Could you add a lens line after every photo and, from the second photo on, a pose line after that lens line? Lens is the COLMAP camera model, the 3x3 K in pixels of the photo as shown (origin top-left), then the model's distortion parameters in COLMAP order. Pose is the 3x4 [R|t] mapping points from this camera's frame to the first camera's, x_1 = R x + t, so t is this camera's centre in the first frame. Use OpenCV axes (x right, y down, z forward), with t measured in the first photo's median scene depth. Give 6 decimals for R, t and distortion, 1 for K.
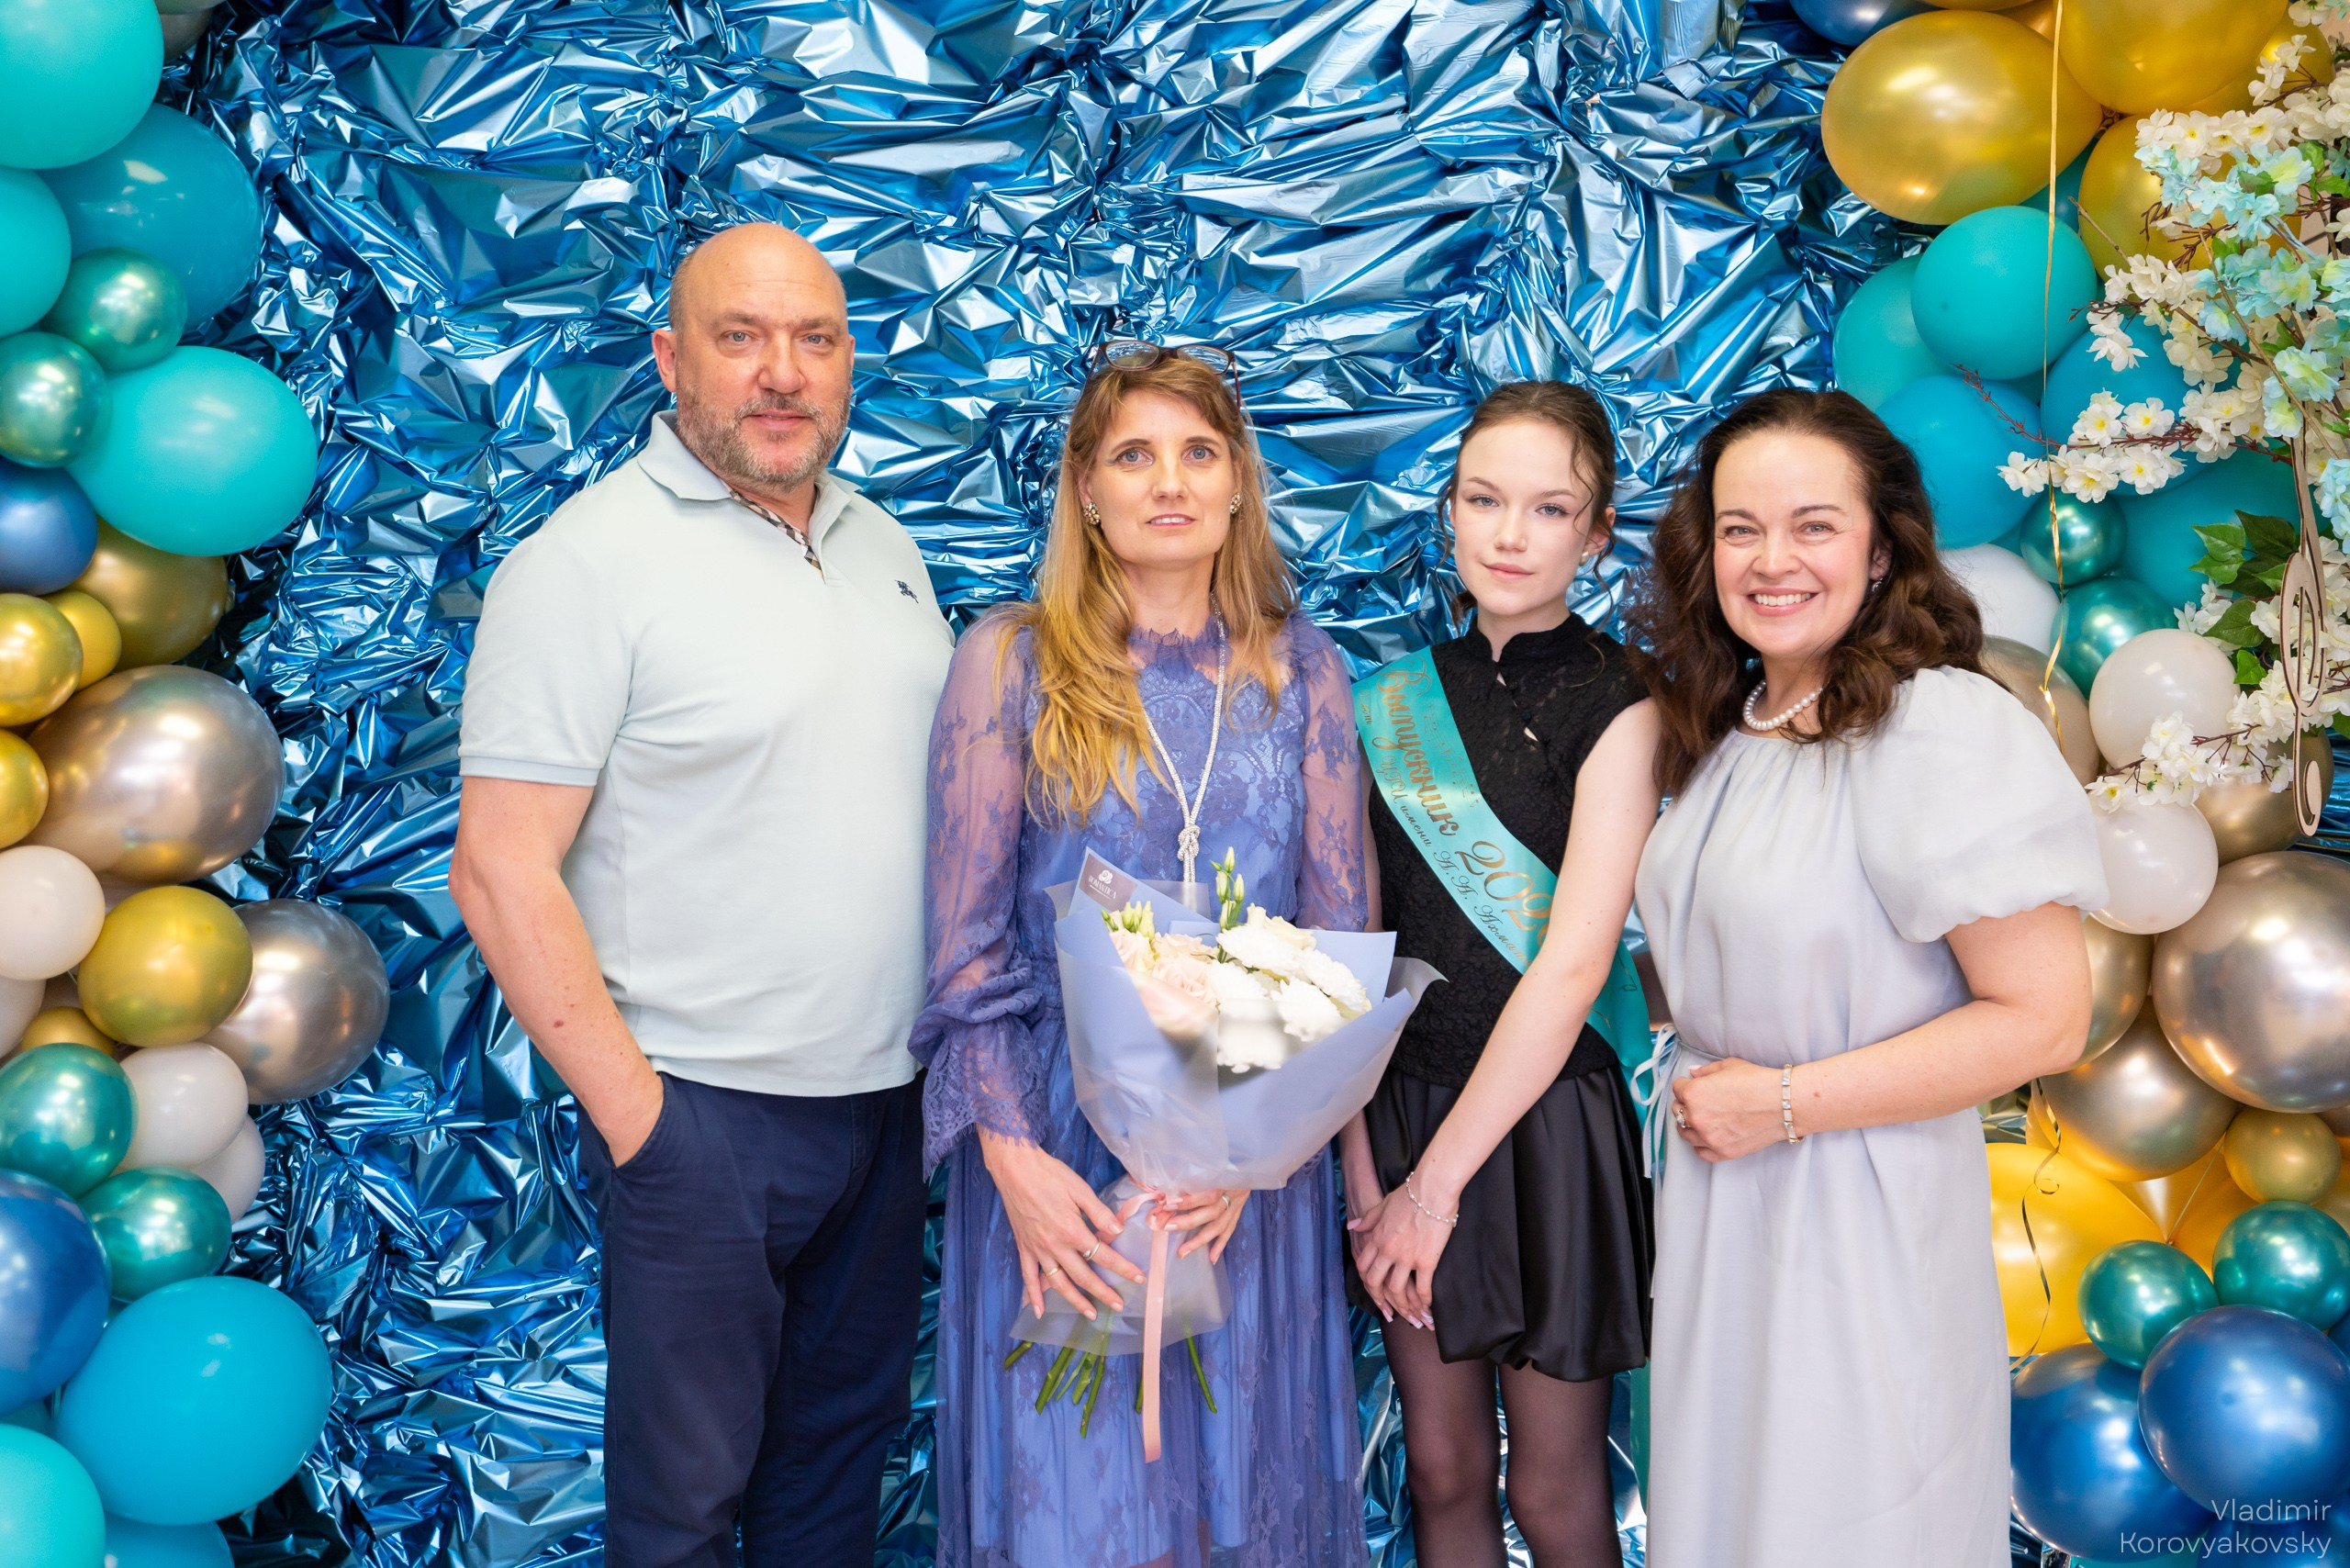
lens RADIAL K [[2377.5, 0, 1203.7], [0, 2377.5, 763.1], [0, 0, 1]] dist [0.006800, 0.010505]
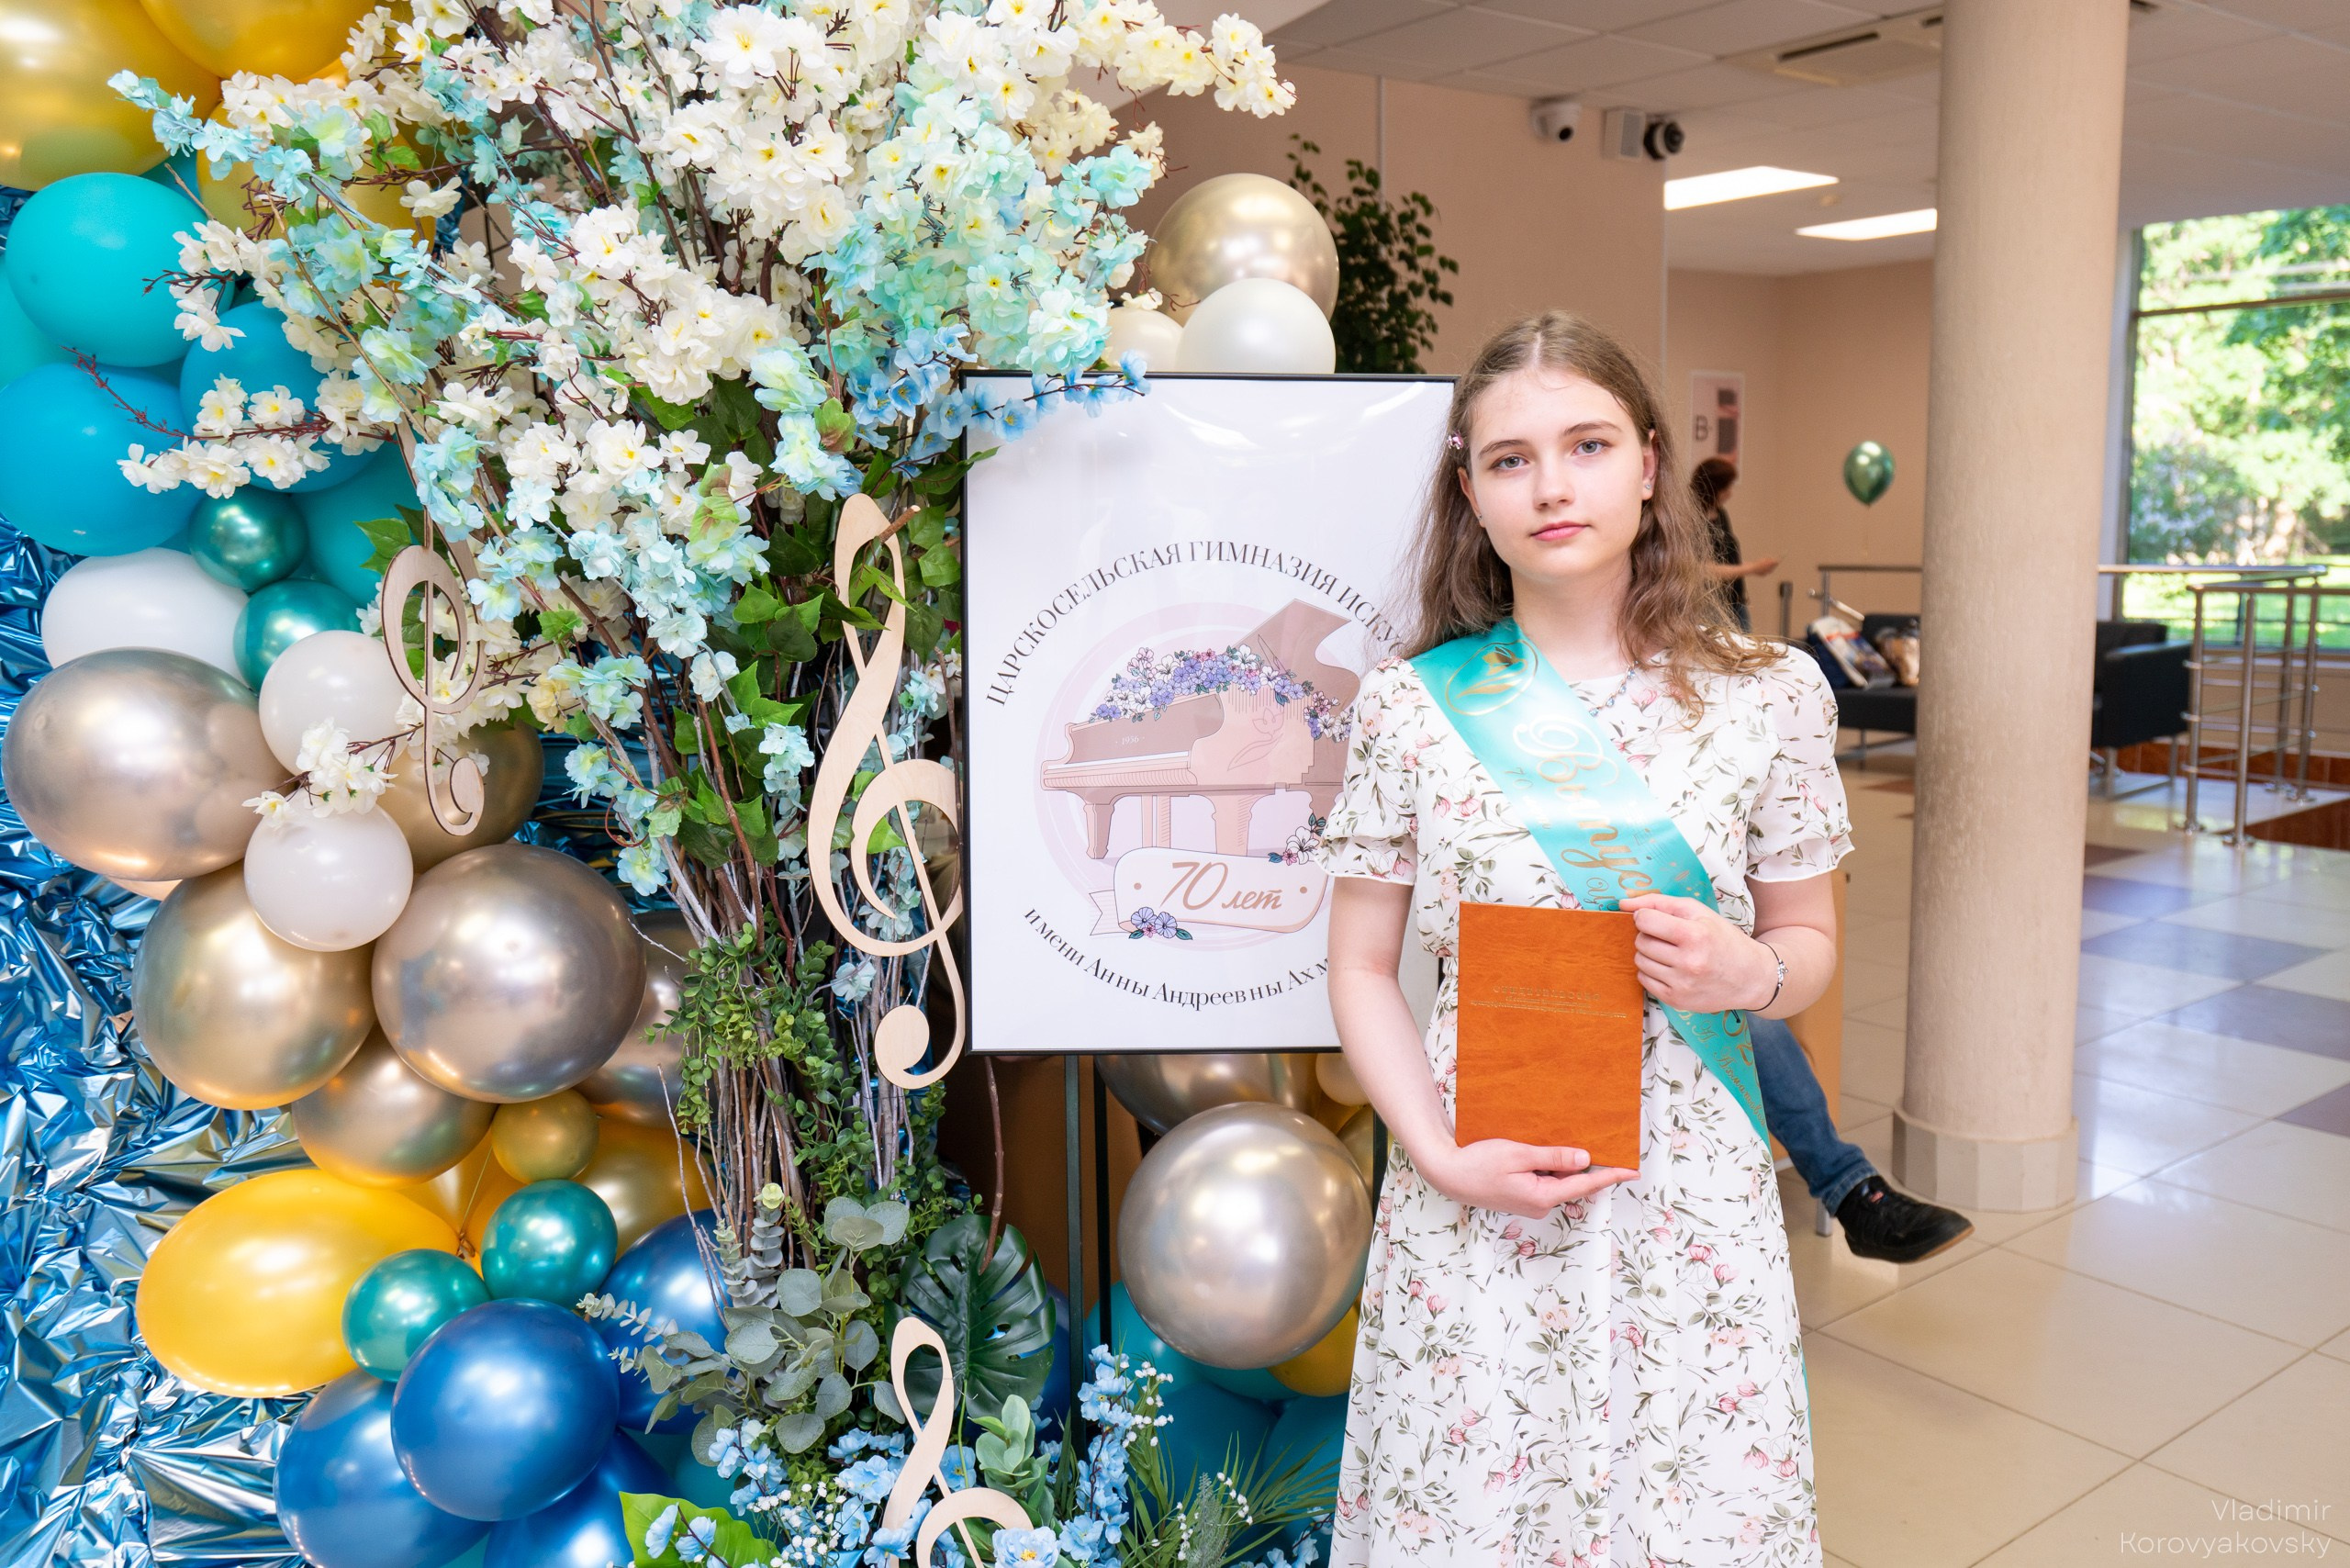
lens RADIAL K [[1875.9, 0, 1211.6], [0, 1875.9, 790.1], [0, 0, 1]] dist [0.005973, 0.014445]
pose [[0.809027, -0.102835, 0.578706, 0.218268], [0.088508, 0.994664, 0.053016, -0.001237], [-0.581070, 0.008329, 0.813811, 0.160049]]
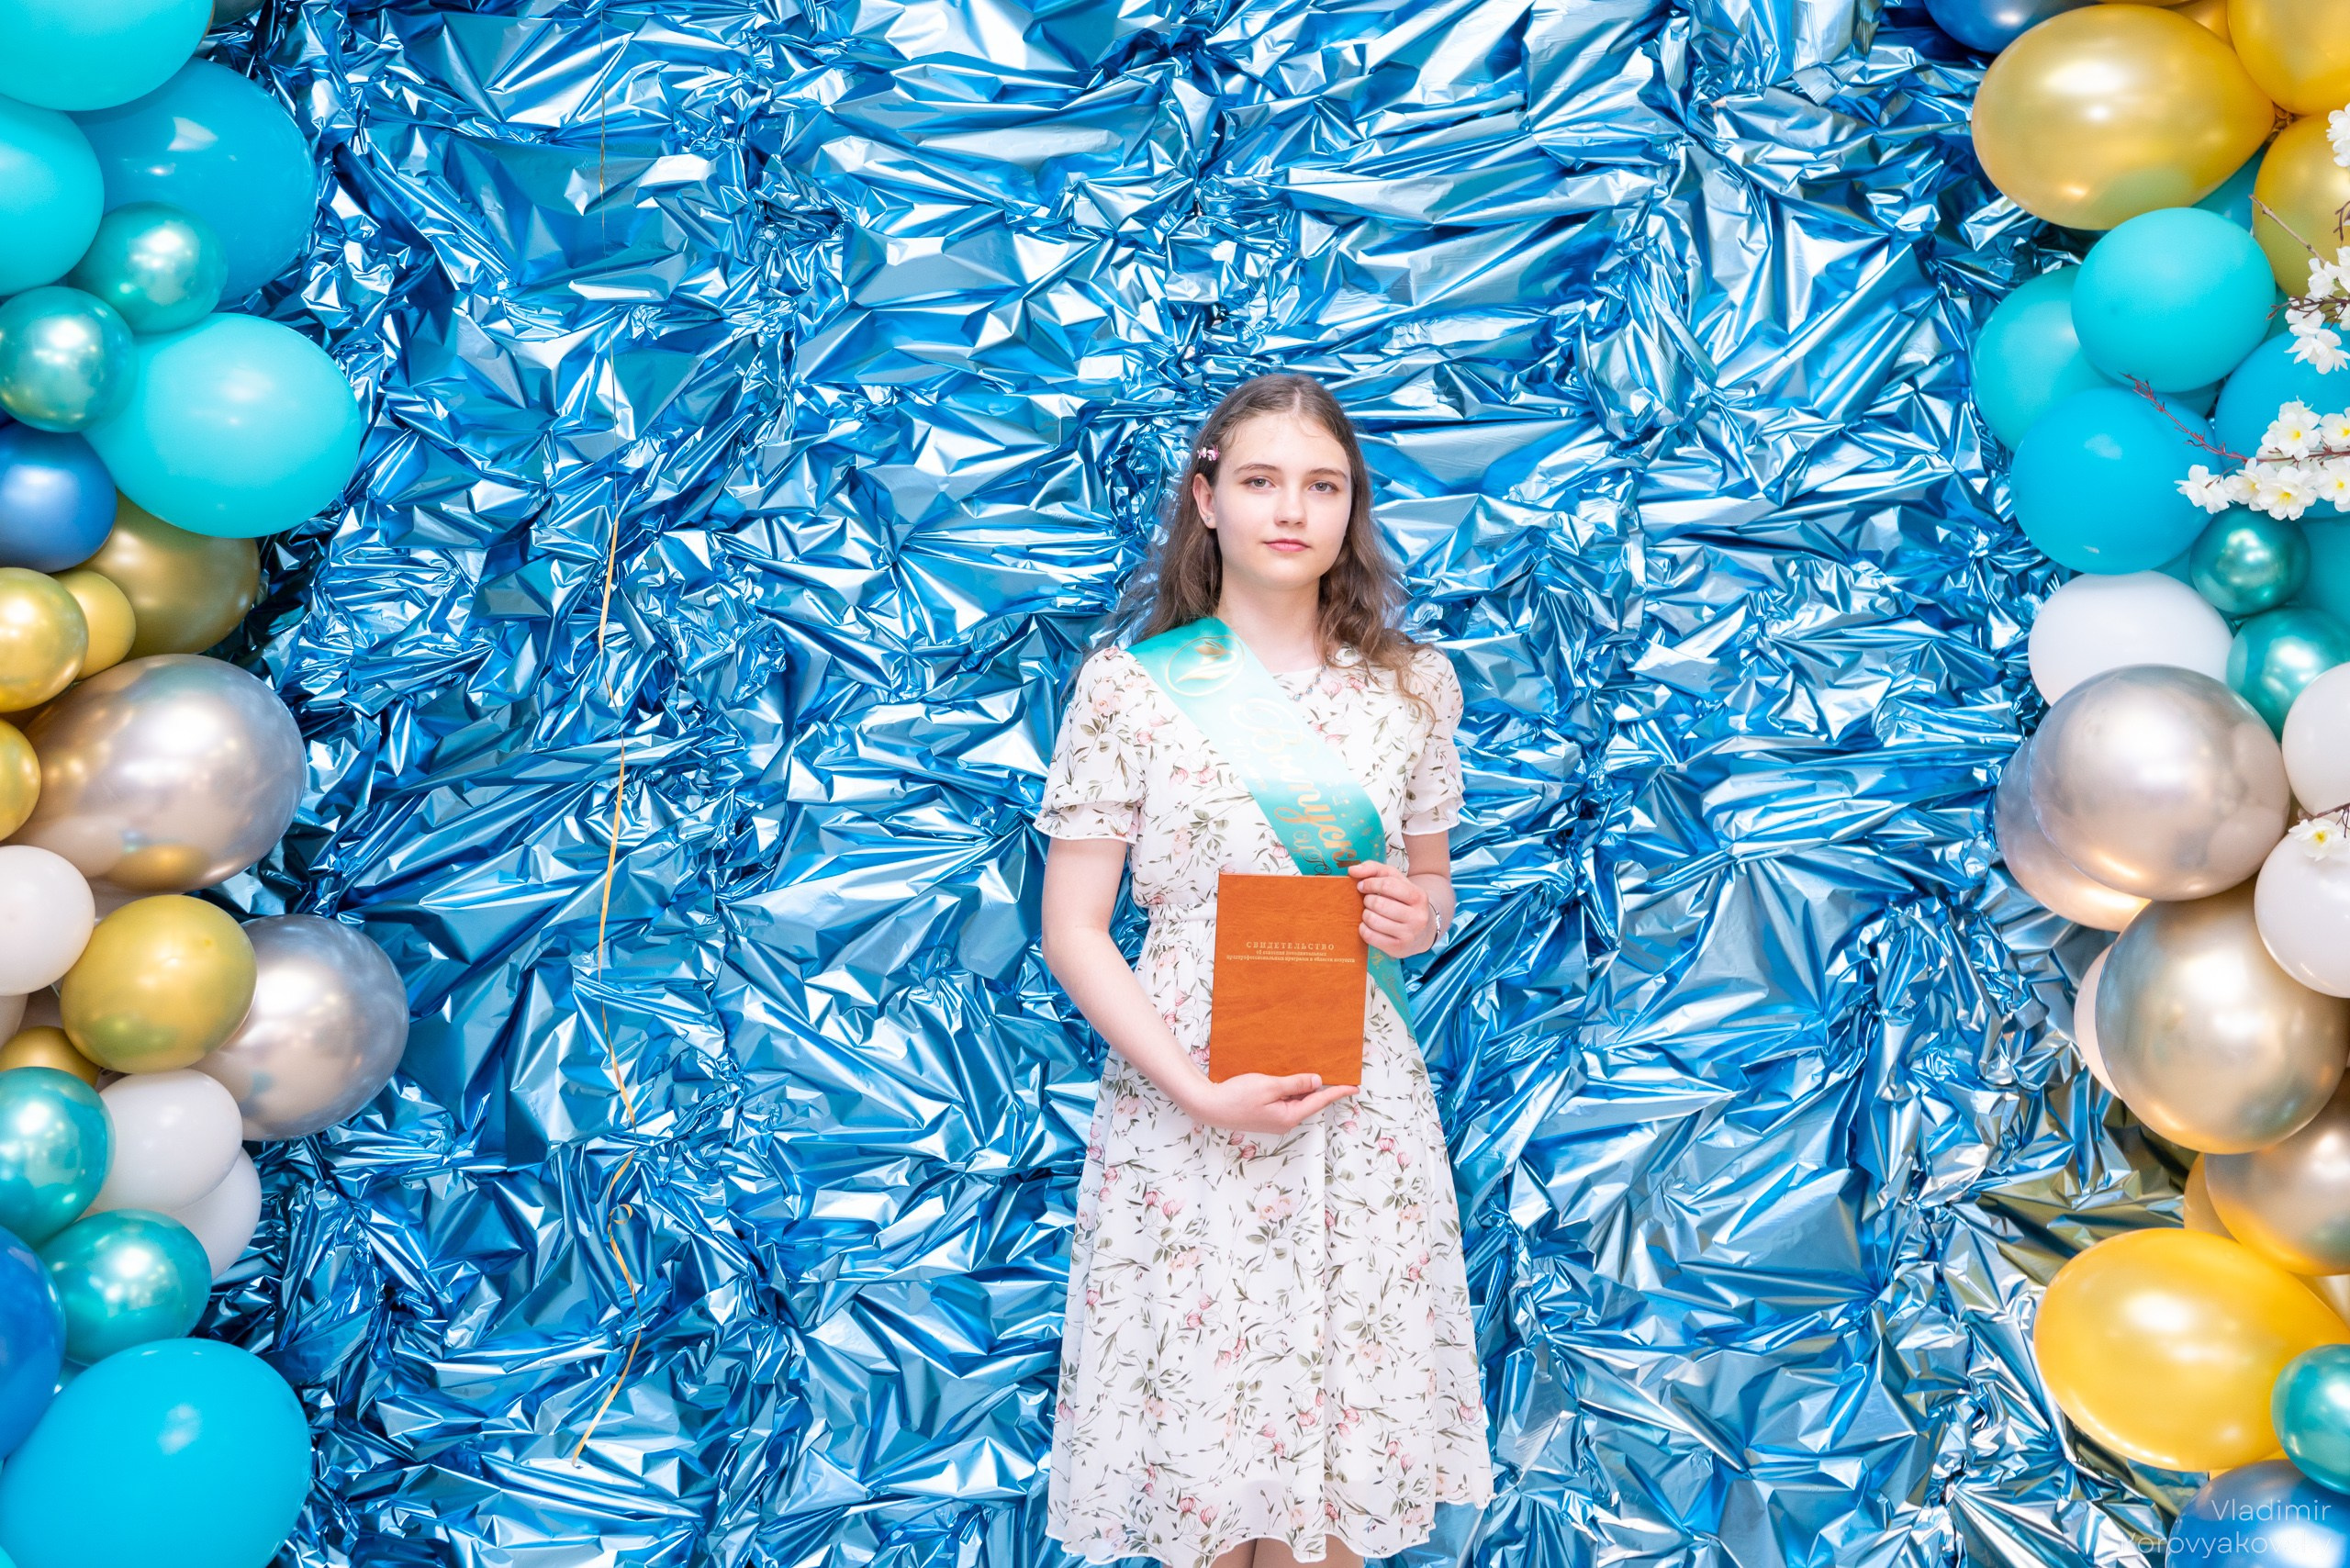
lens RADIAL K [[2228.3, 0, 1217.3], [0, 2228.3, 629.5], [0, 0, 1]] dist [0.009482, 0.005892]
pose [[0.999740, 0.022016, -0.005932, -0.028110], [-0.022462, 0.995651, -0.090419, 0.017188], [0.003916, 0.090528, 0.995886, 0.128520]]
